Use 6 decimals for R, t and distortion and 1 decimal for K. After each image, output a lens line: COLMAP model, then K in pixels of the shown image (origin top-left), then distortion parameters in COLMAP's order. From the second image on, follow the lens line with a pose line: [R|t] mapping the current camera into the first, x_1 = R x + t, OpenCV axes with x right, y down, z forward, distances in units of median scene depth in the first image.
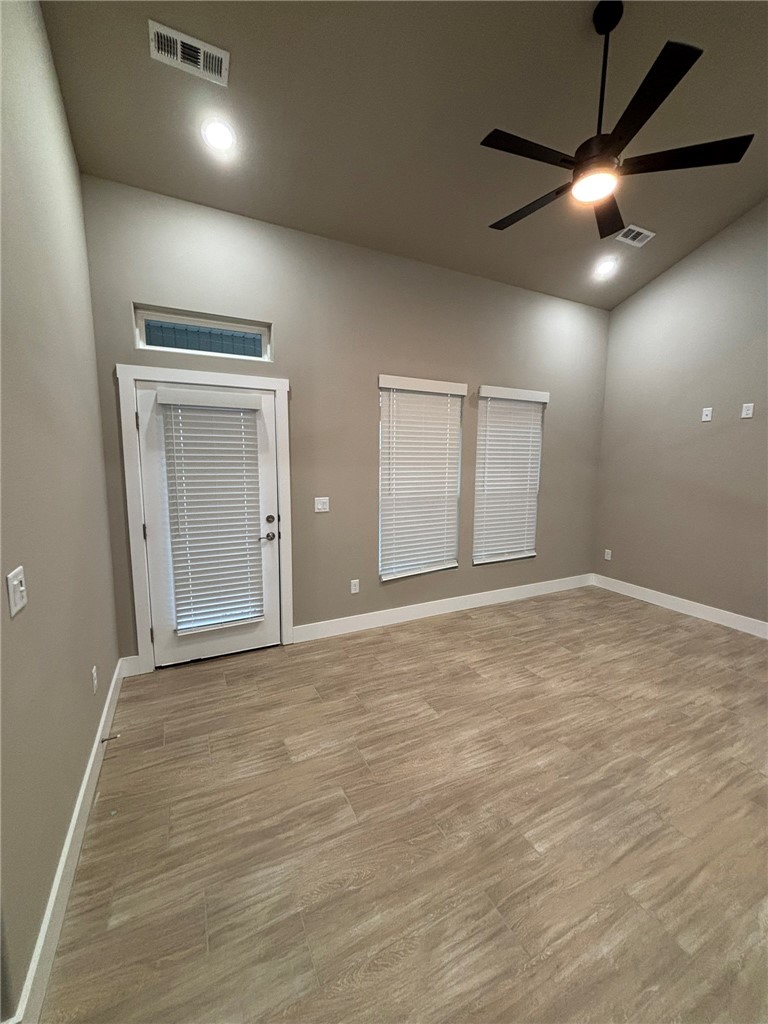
lens RADIAL K [[414.2, 0, 384.0], [0, 414.2, 512.0], [0, 0, 1]] dist [0.001609, 0.000266]
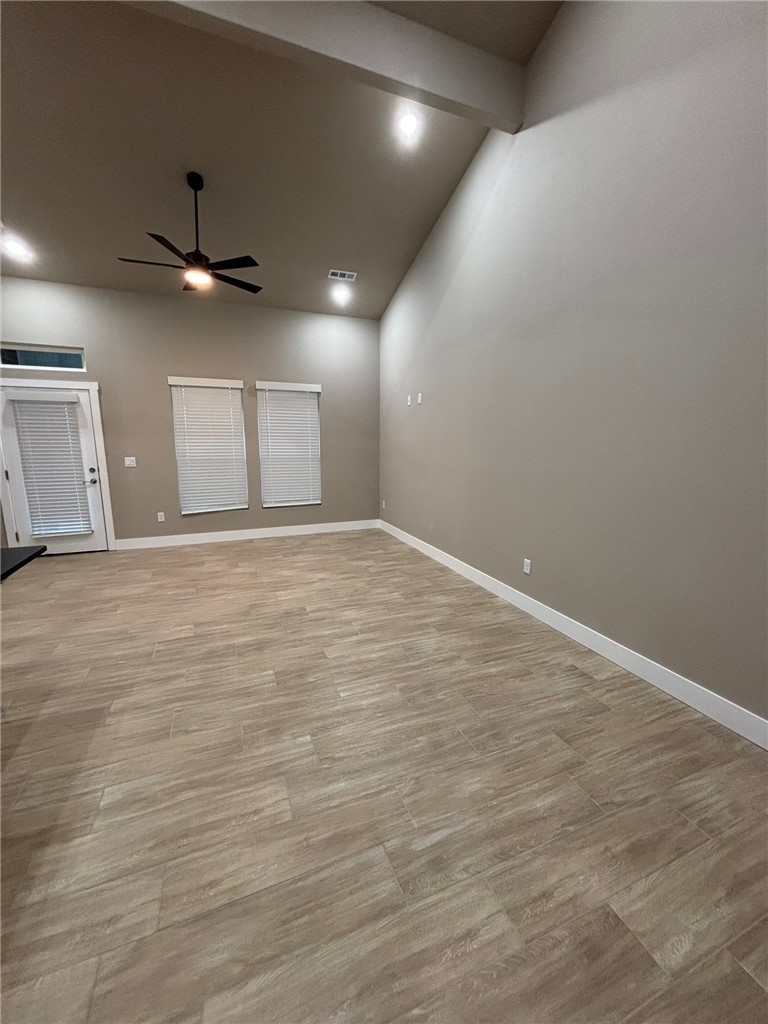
lens RADIAL K [[405.1, 0, 383.0], [0, 405.1, 515.1], [0, 0, 1]] dist [-0.010980, -0.000008]
pose [[0.997602, 0.012114, -0.068138, 0.966500], [-0.008042, 0.998183, 0.059712, 0.089017], [0.068738, -0.059021, 0.995887, -0.494367]]
